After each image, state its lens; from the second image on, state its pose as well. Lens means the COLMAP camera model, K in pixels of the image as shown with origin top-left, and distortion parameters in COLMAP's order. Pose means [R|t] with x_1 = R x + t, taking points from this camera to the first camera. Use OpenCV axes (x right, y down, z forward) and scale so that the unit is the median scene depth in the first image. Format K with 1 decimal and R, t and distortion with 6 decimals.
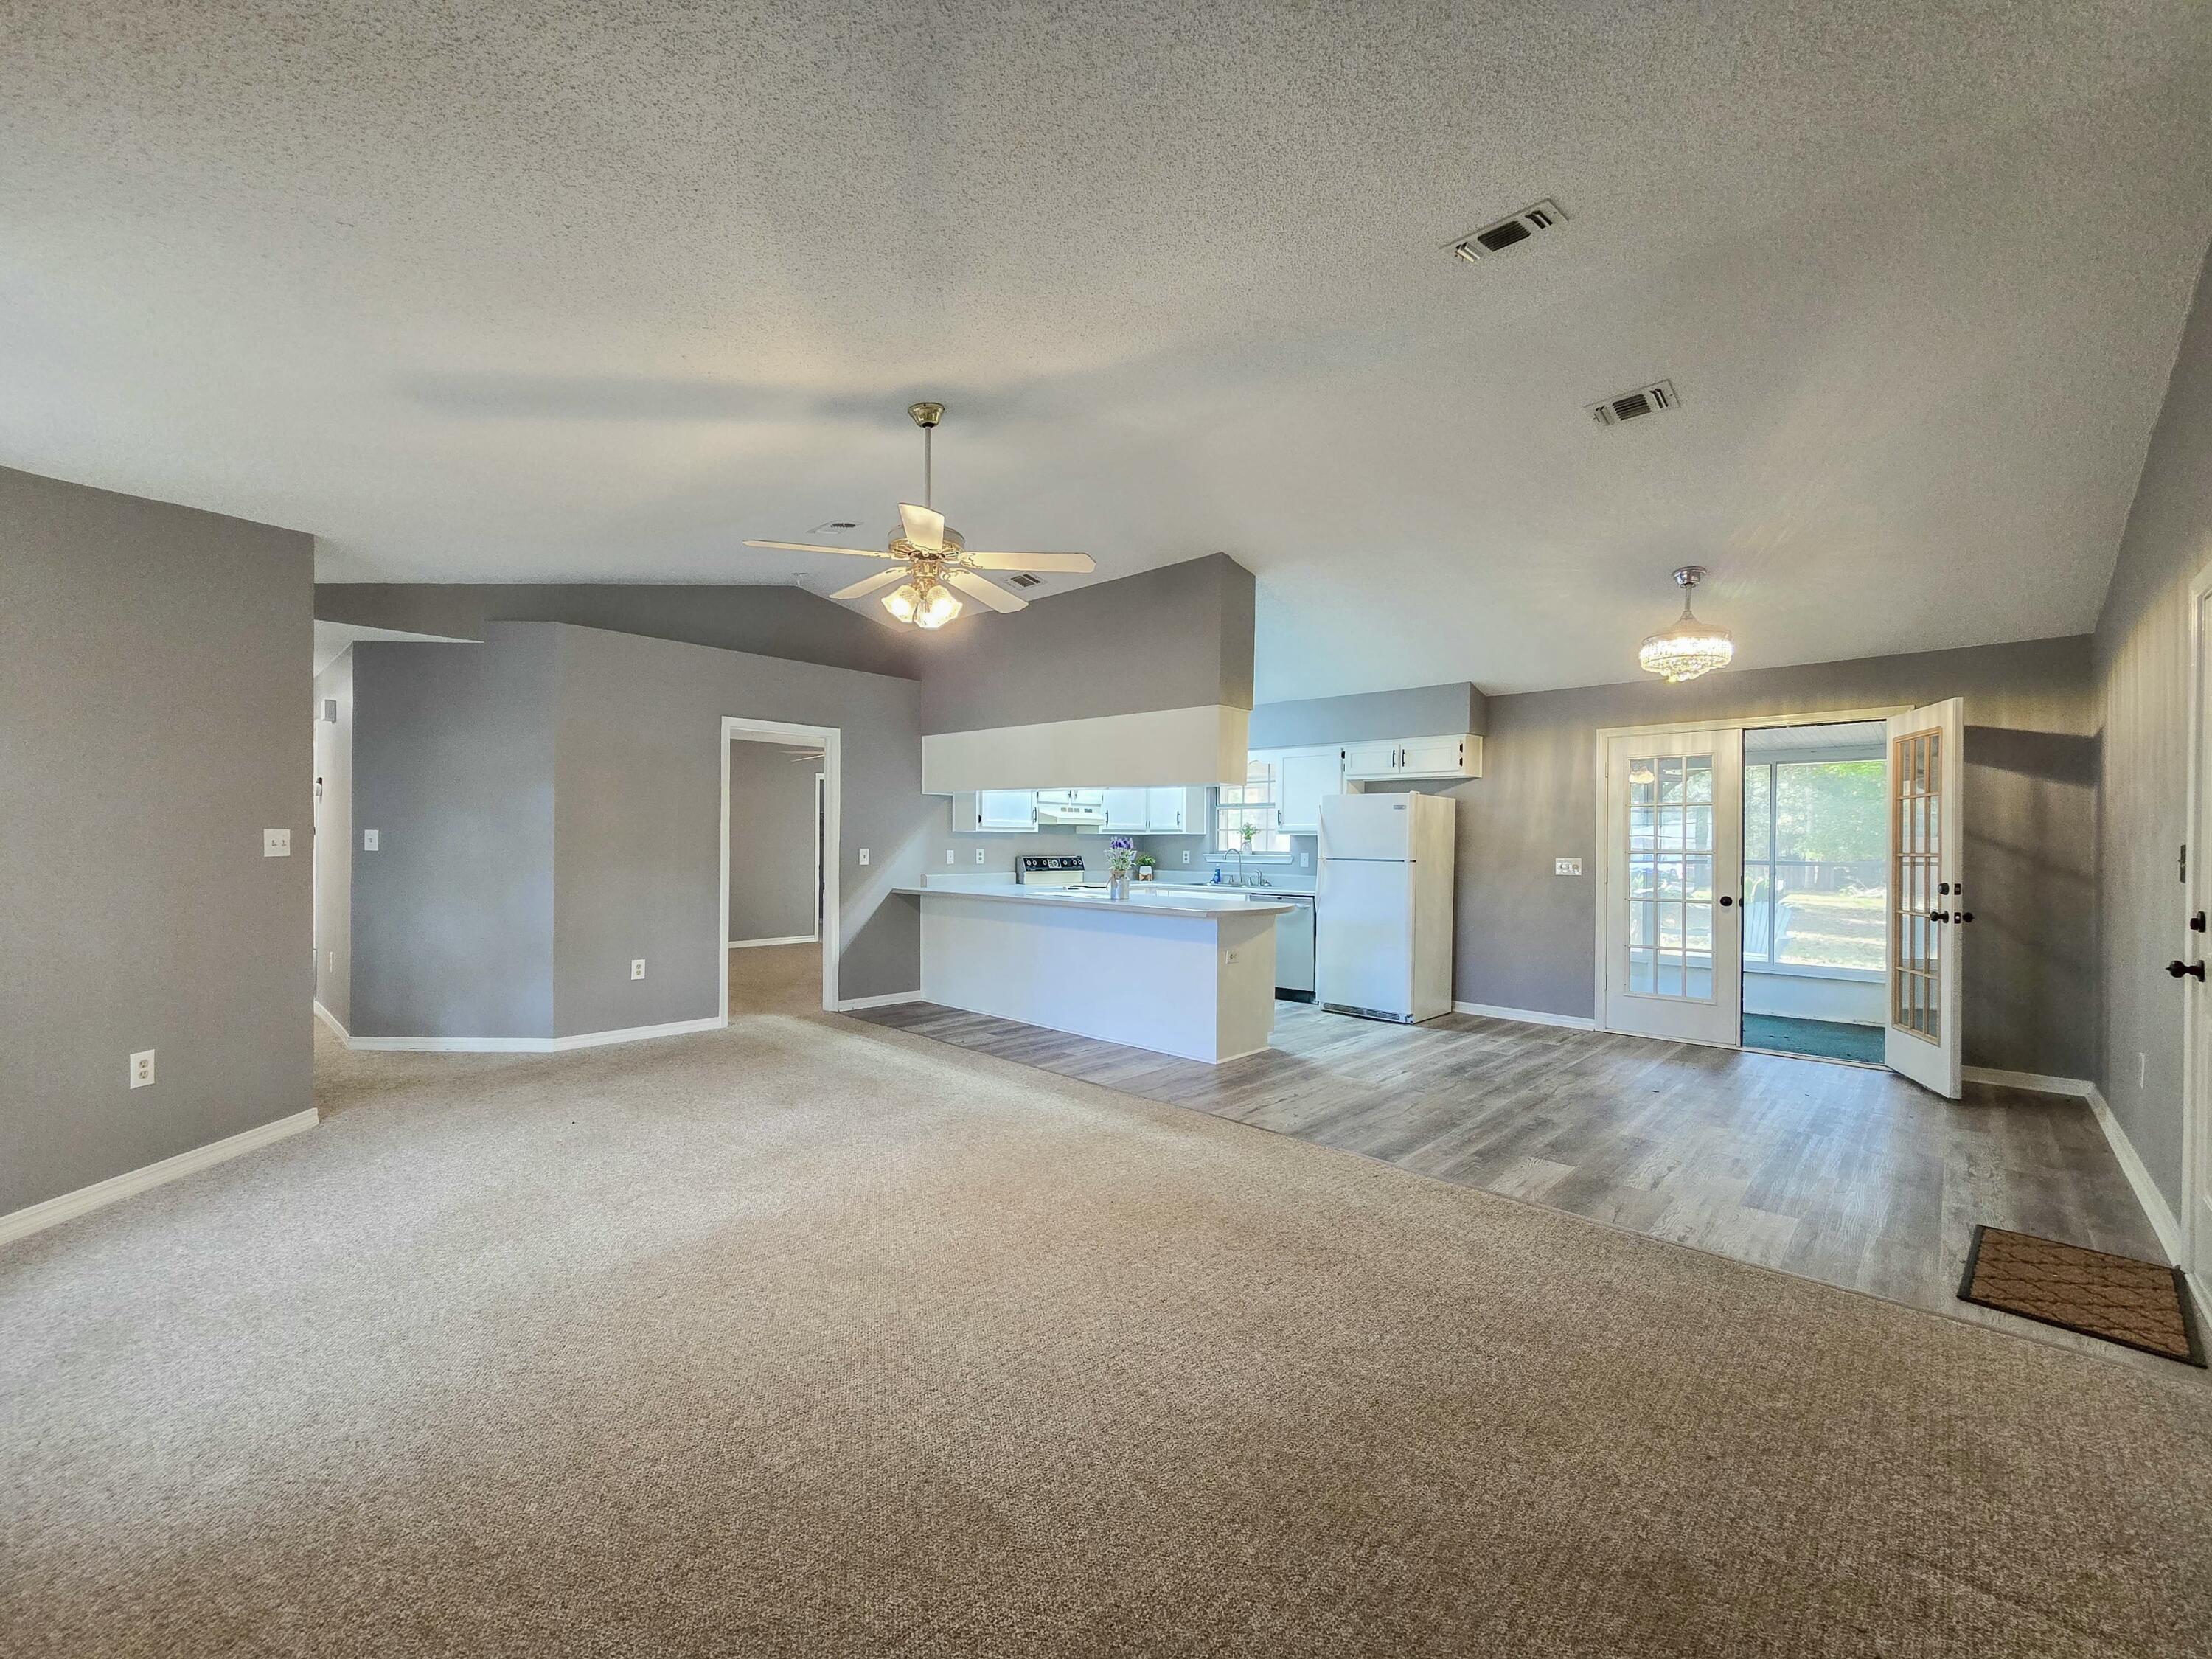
lens RADIAL K [[907.2, 0, 1108.8], [0, 907.2, 840.9], [0, 0, 1]] dist [-0.002083, 0.000183]
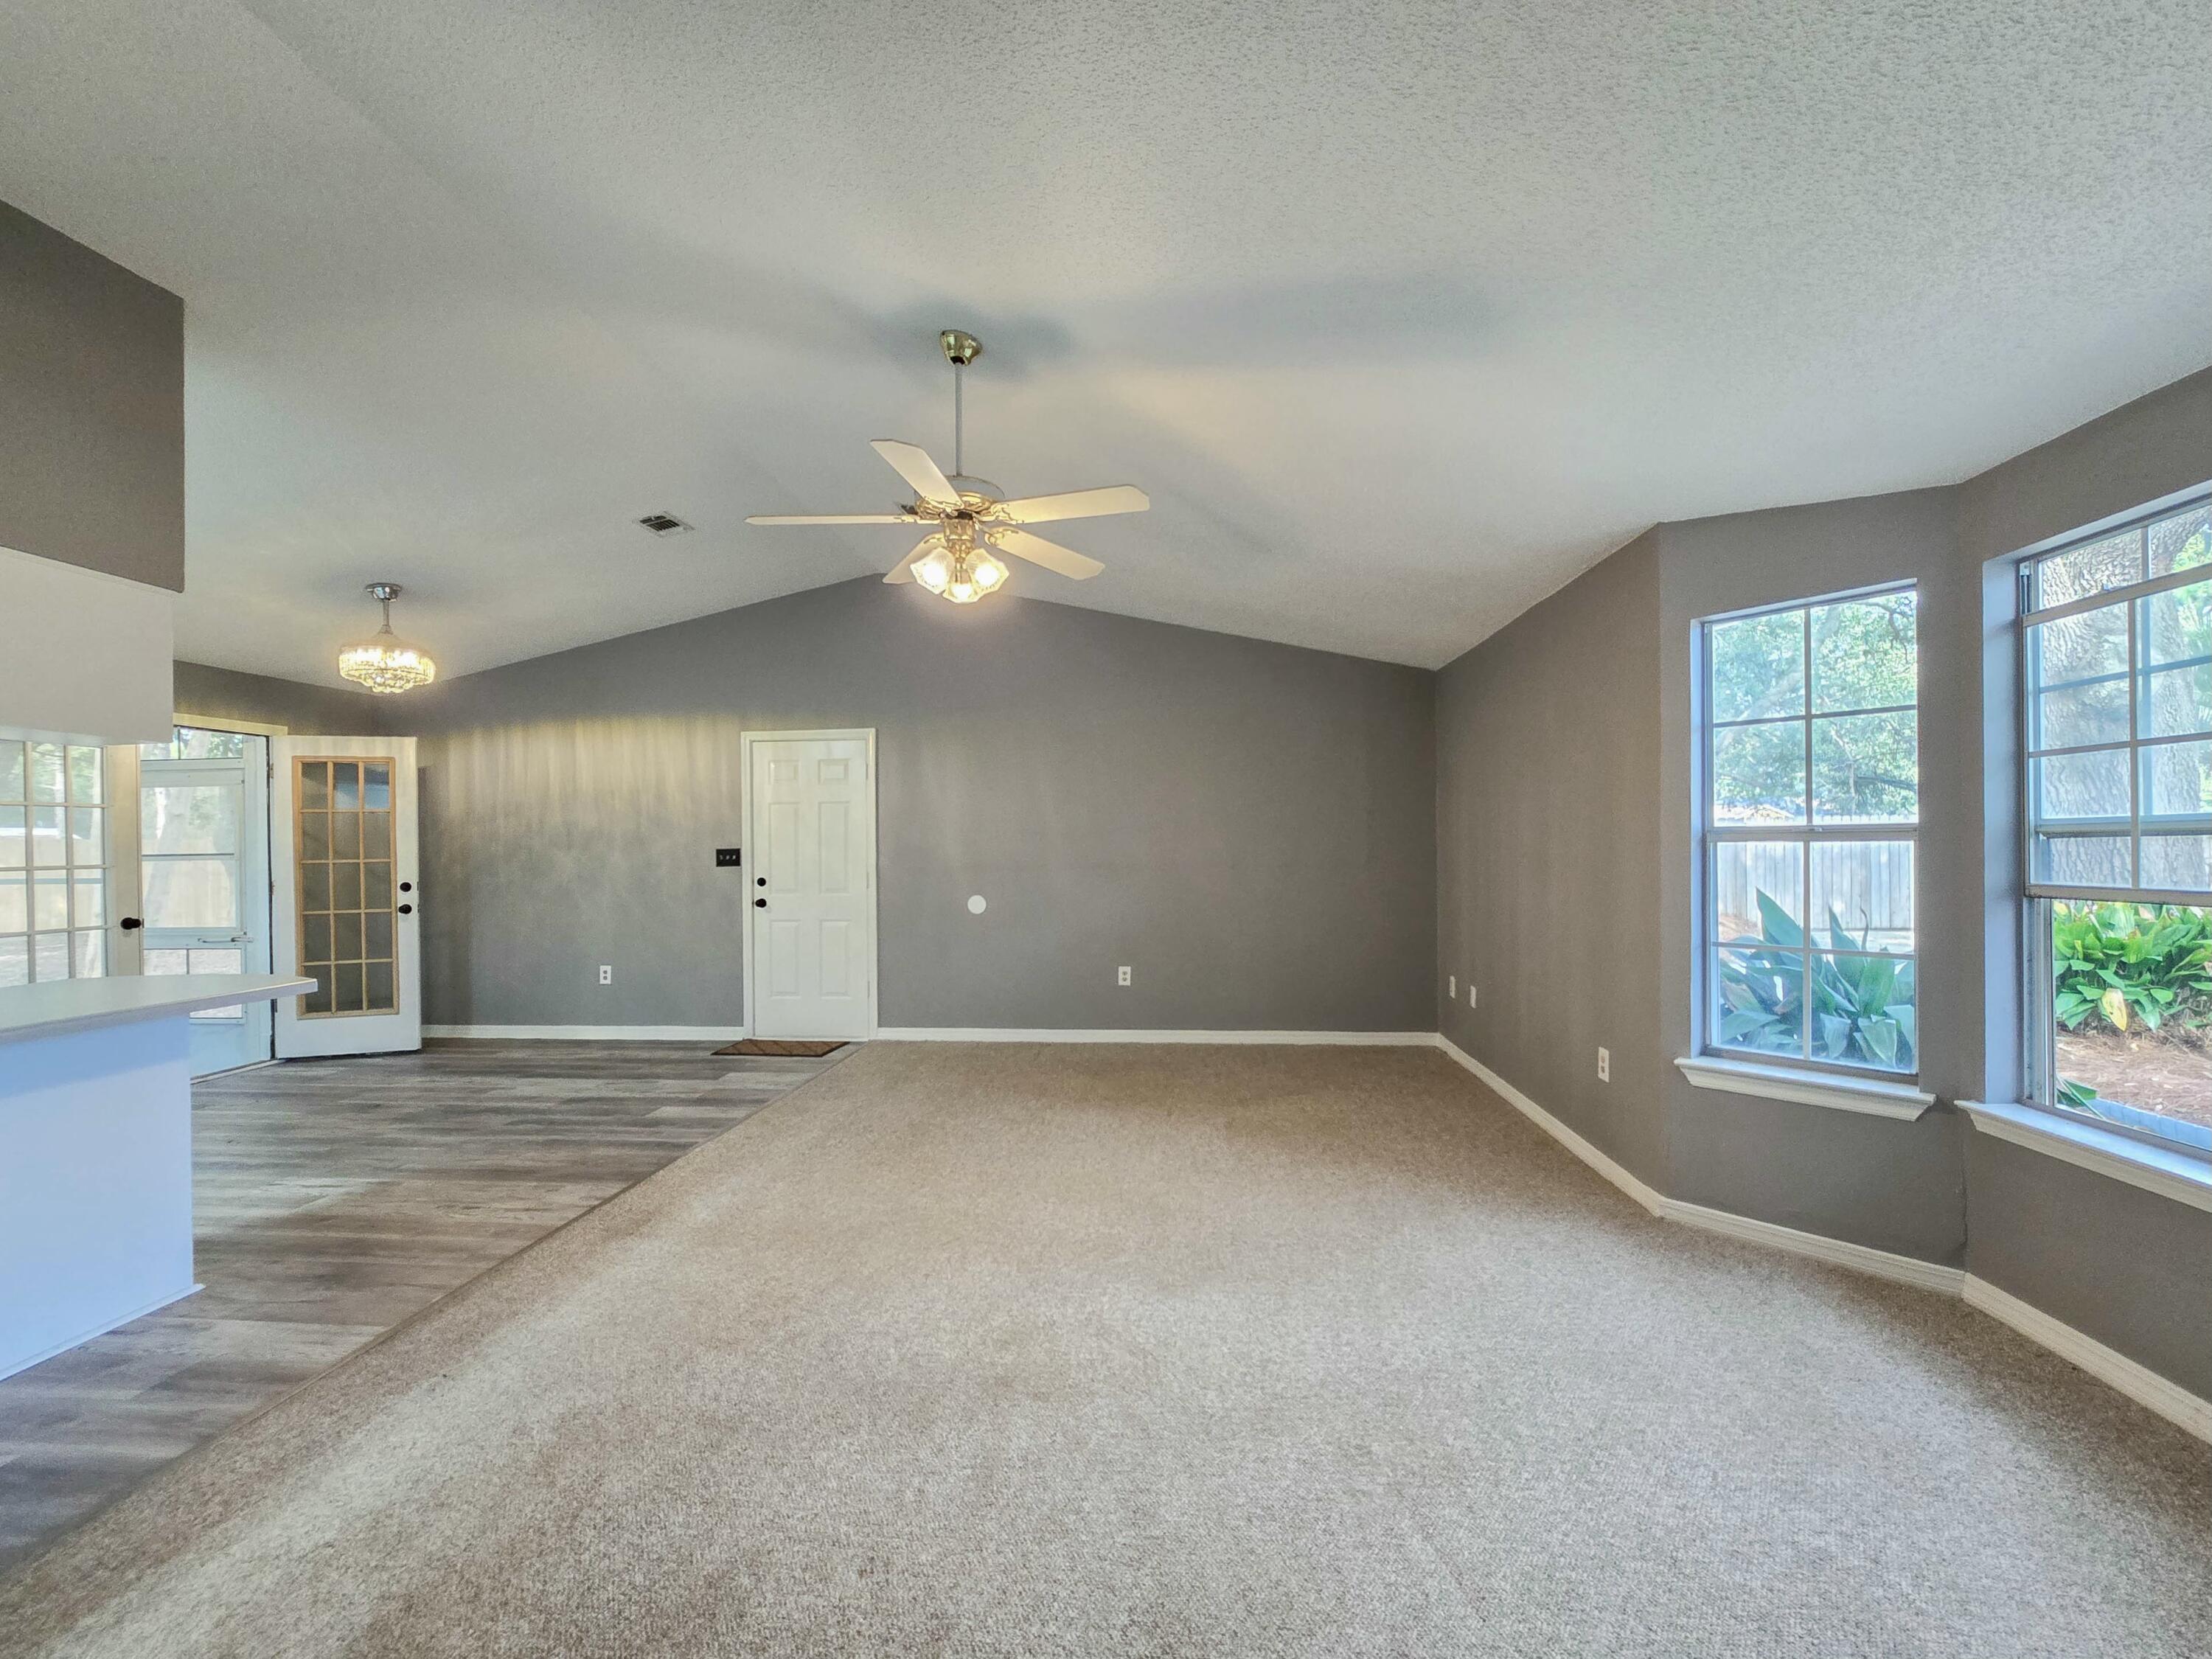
lens RADIAL K [[928.9, 0, 1101.1], [0, 928.9, 842.6], [0, 0, 1]] dist [-0.002177, 0.000186]
pose [[-0.619267, -0.000266, 0.785180, -0.640579], [0.004571, 0.999982, 0.003943, -0.009082], [-0.785167, 0.006031, -0.619255, 0.957252]]
